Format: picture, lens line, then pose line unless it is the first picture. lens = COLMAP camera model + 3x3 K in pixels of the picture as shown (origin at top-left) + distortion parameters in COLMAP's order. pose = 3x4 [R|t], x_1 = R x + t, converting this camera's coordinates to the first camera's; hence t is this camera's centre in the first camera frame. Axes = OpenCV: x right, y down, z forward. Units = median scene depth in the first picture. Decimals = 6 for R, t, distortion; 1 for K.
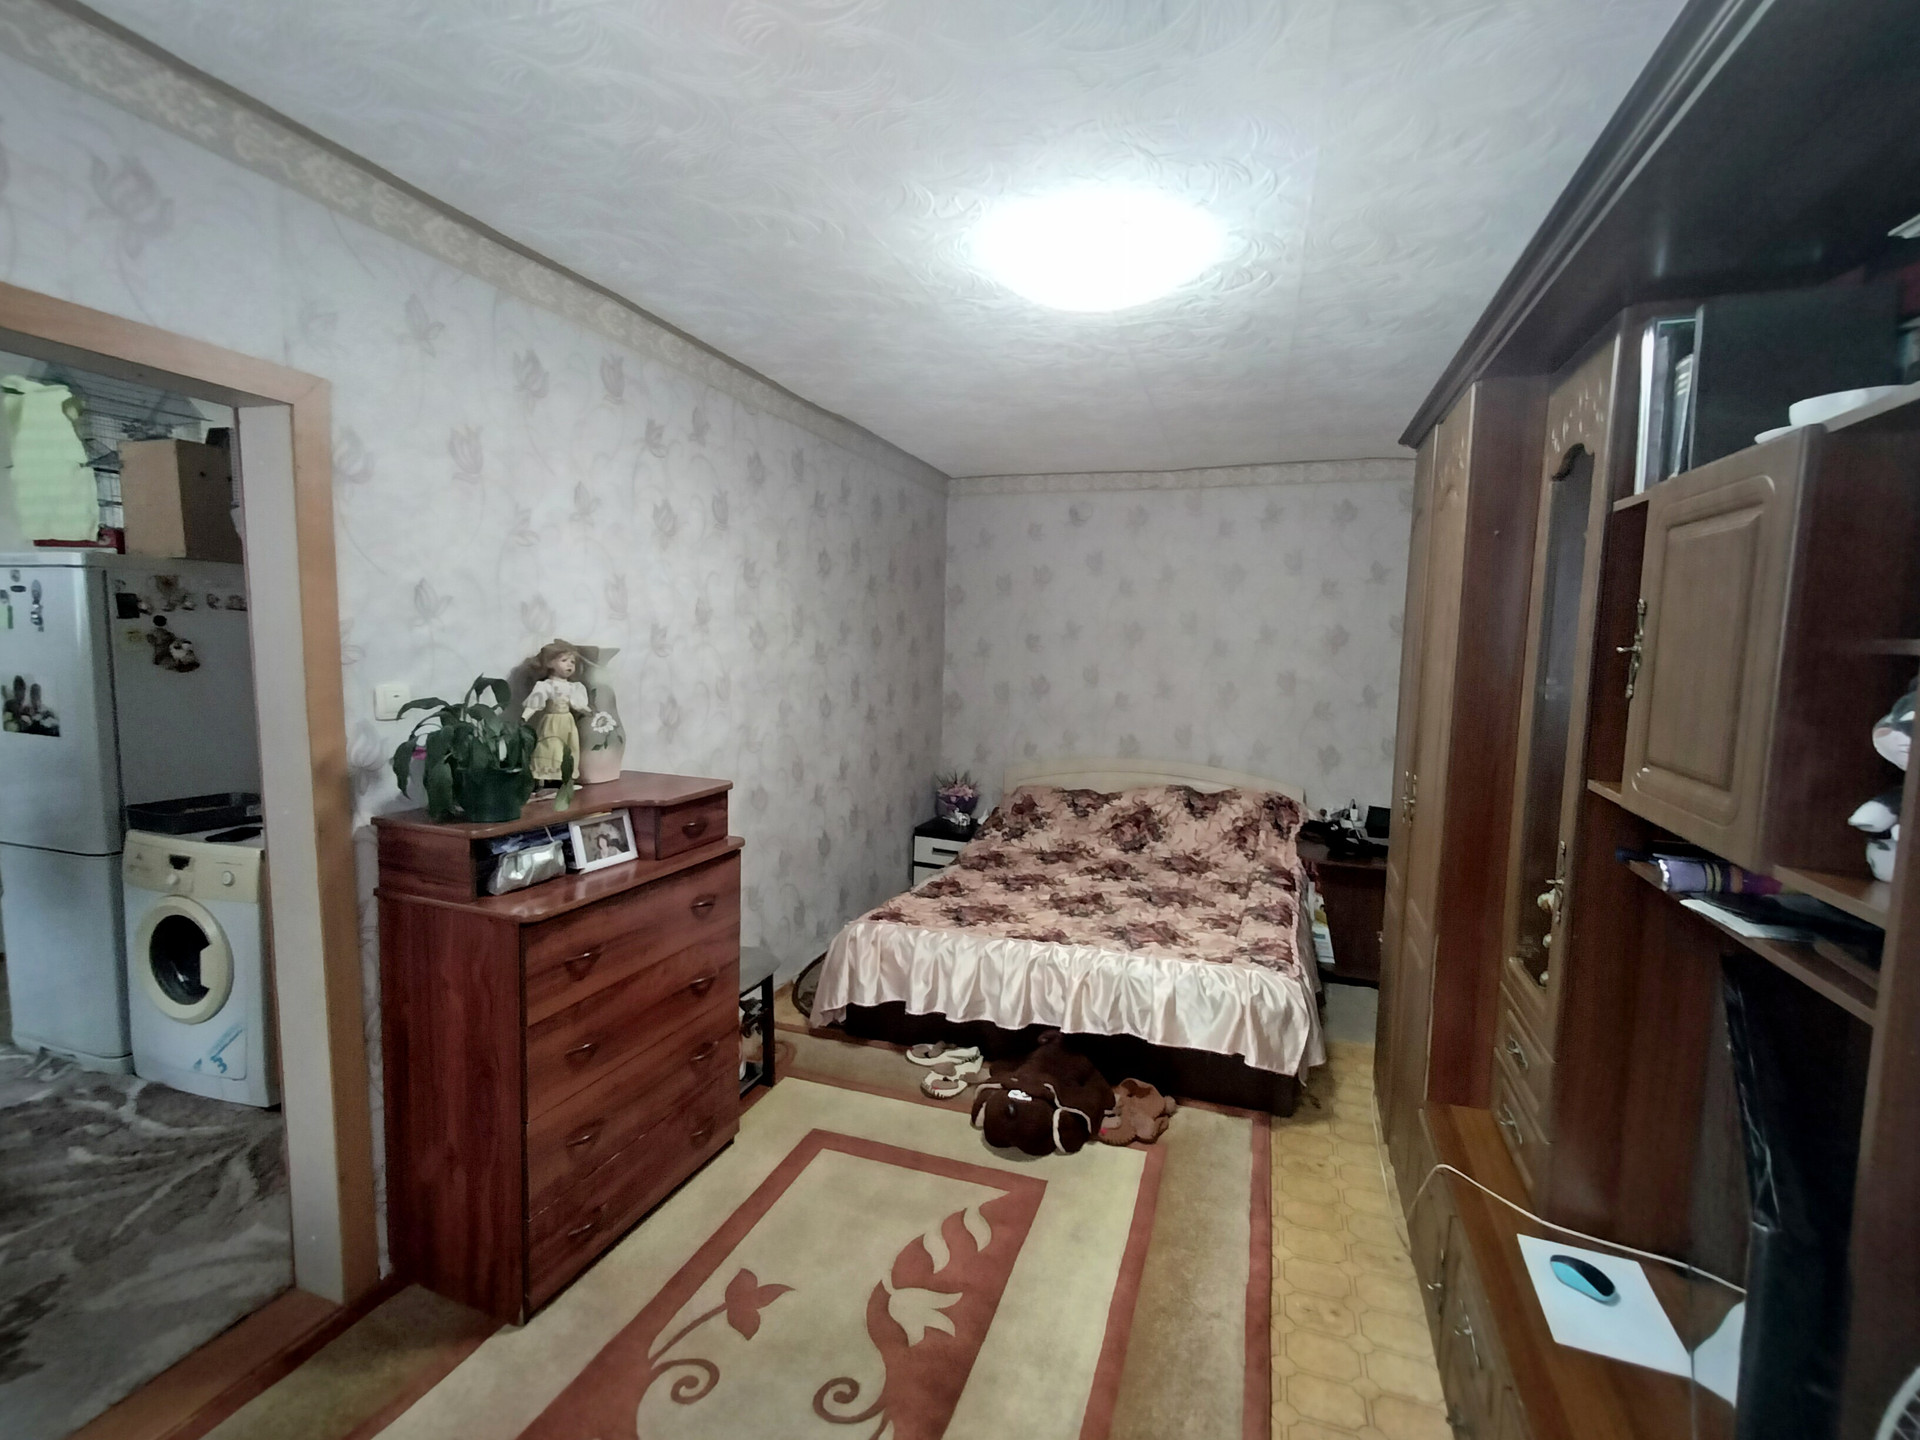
lens RADIAL K [[883.6, 0, 972.9], [0, 883.6, 729.8], [0, 0, 1]] dist [0.002058, 0.000188]
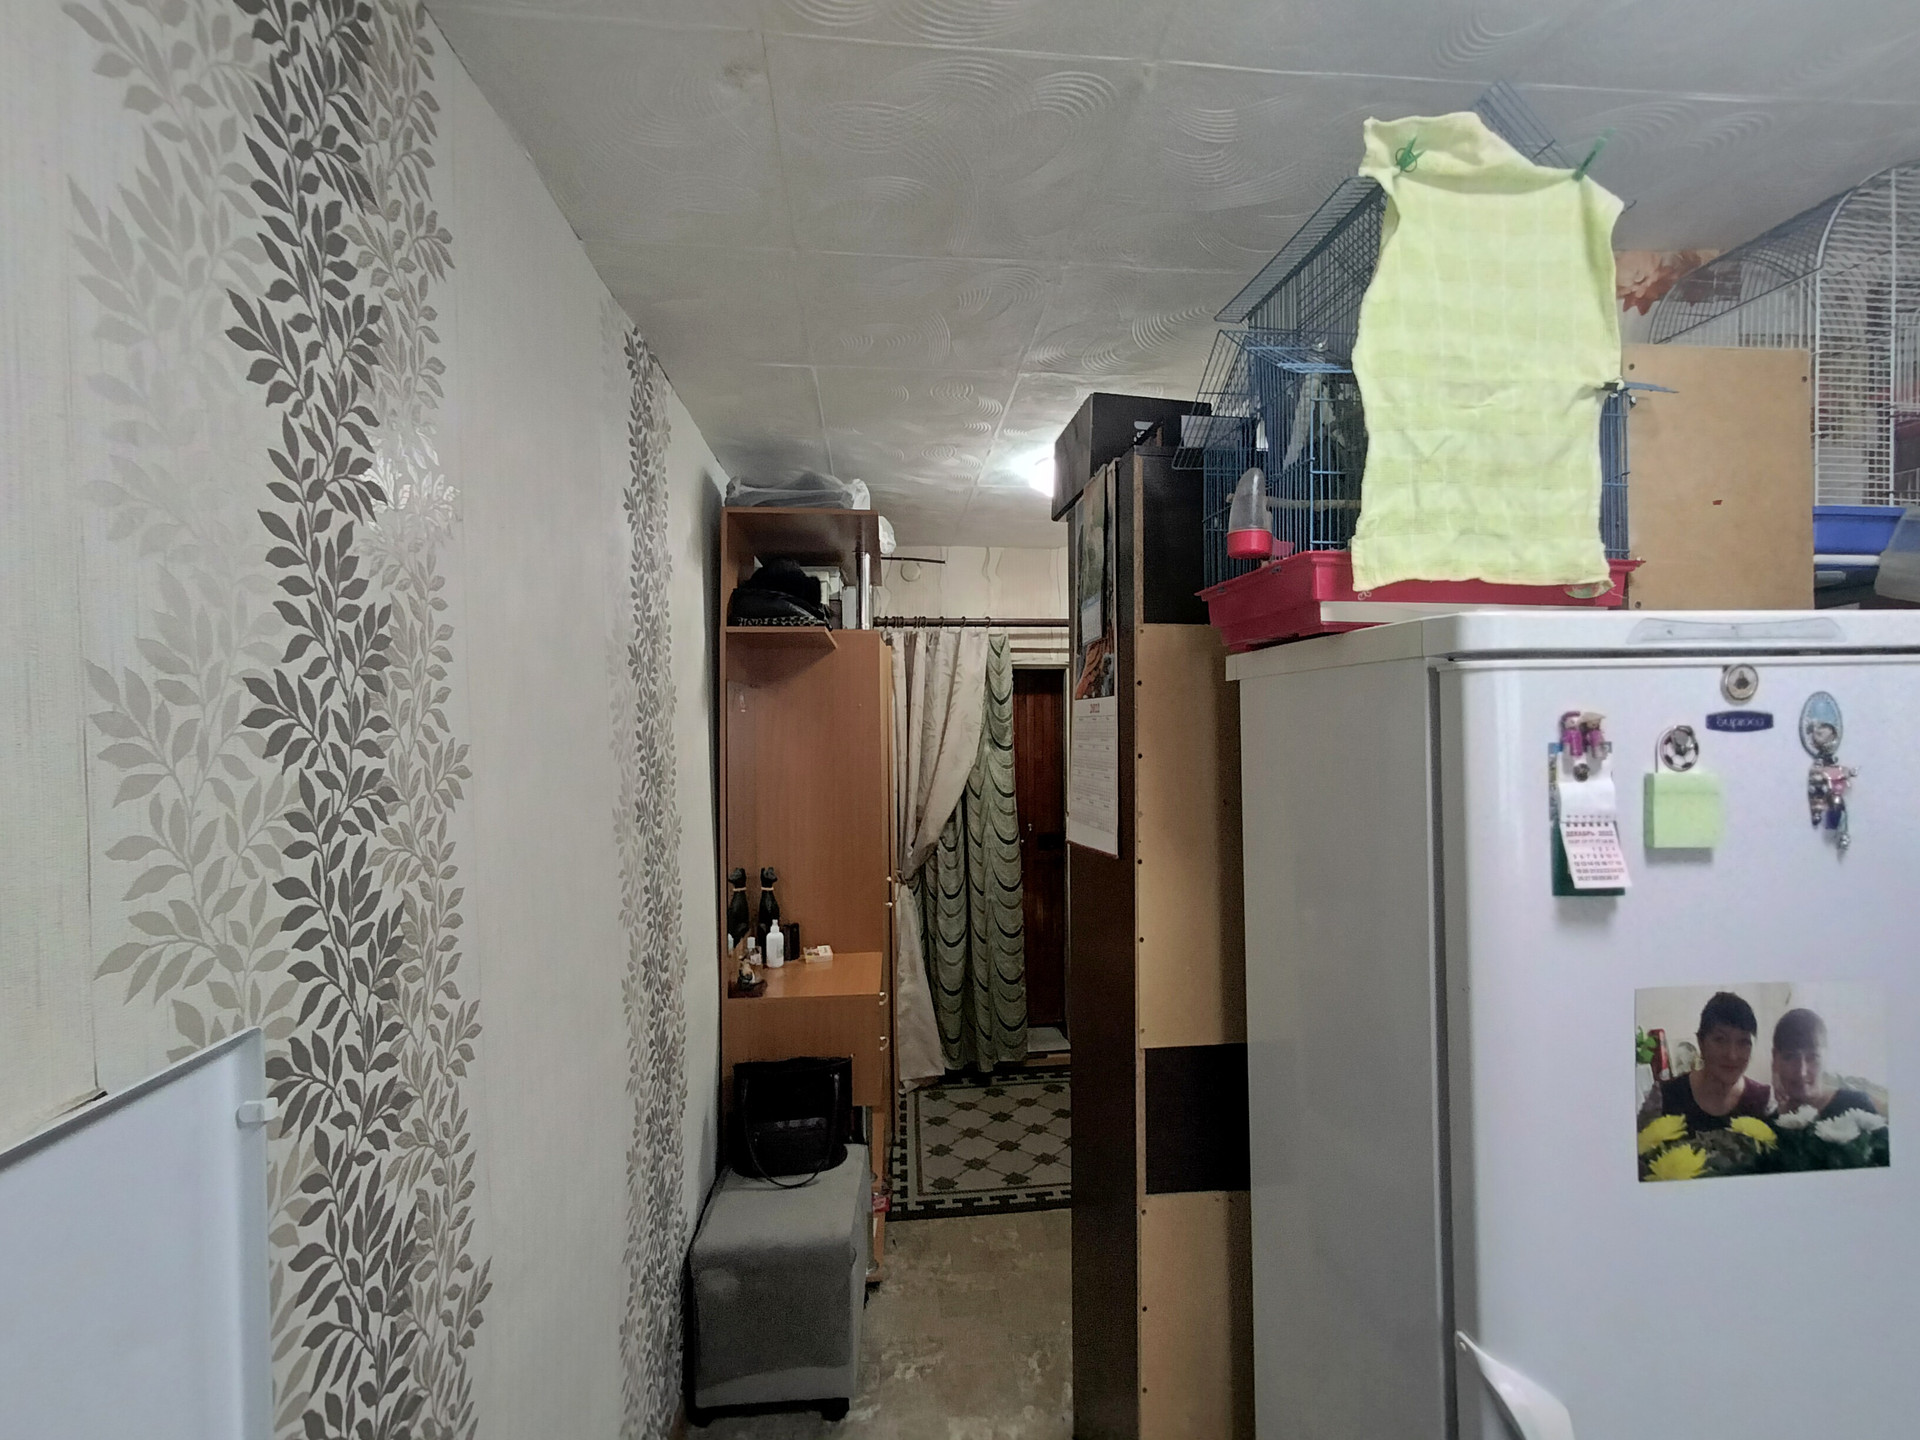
lens RADIAL K [[883.6, 0, 960.9], [0, 883.6, 714.9], [0, 0, 1]] dist [0.002058, 0.000188]
pose [[0.905990, -0.034276, 0.421909, -1.394125], [0.077022, 0.993426, -0.084689, -0.147685], [-0.416233, 0.109224, 0.902674, 0.782352]]
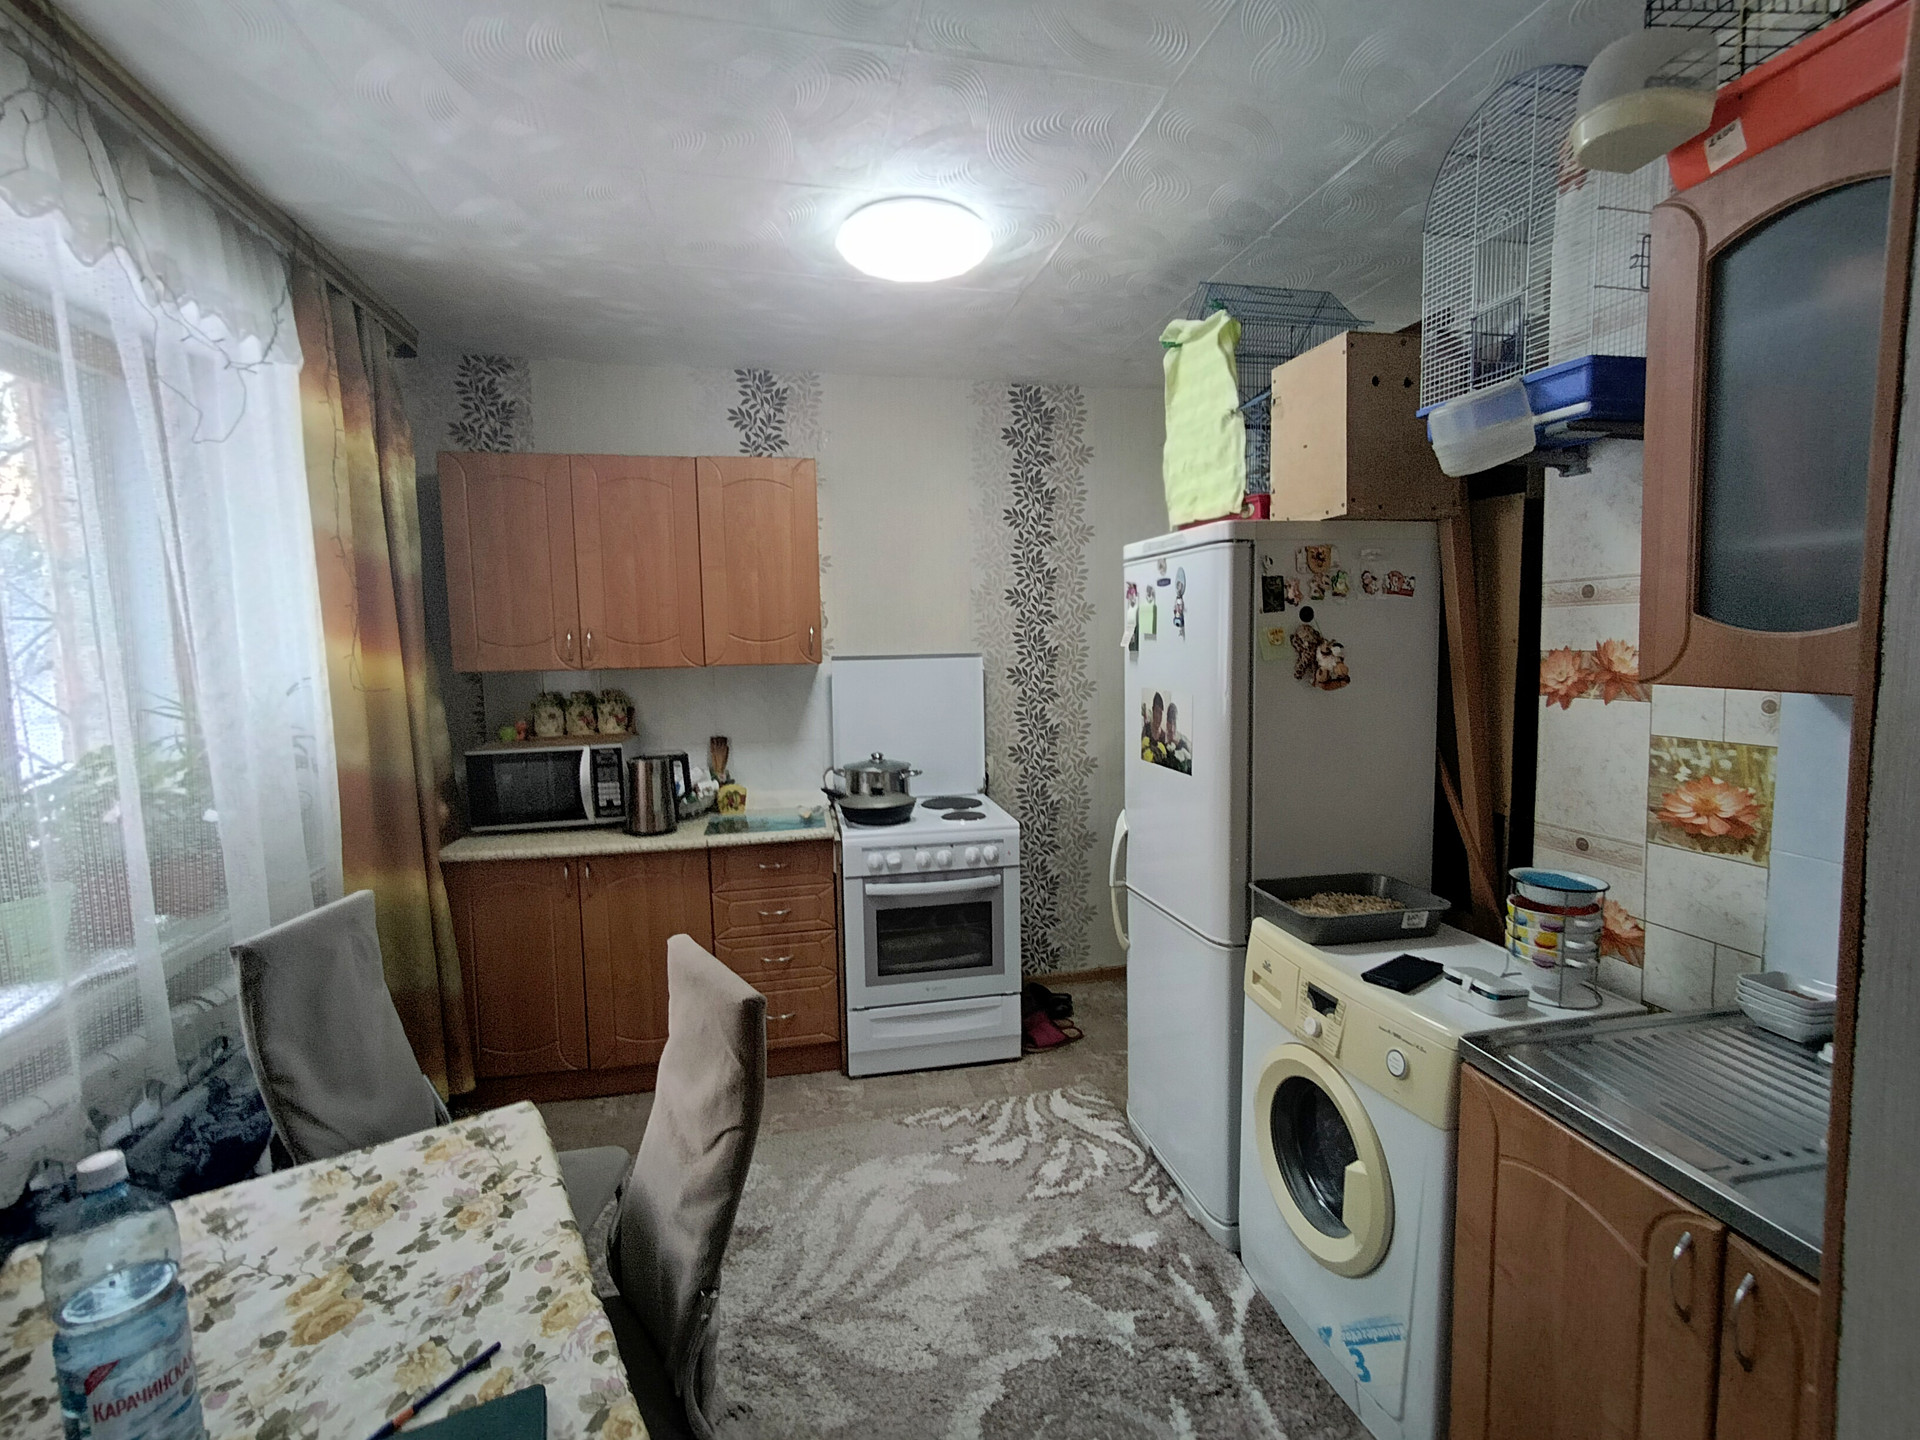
lens RADIAL K [[883.6, 0, 960.0], [0, 883.6, 720.7], [0, 0, 1]] dist [0.002058, 0.000188]
pose [[0.508614, 0.049643, -0.859562, -0.465054], [-0.051211, 0.998313, 0.027354, -0.046308], [0.859470, 0.030107, 0.510298, 0.425767]]
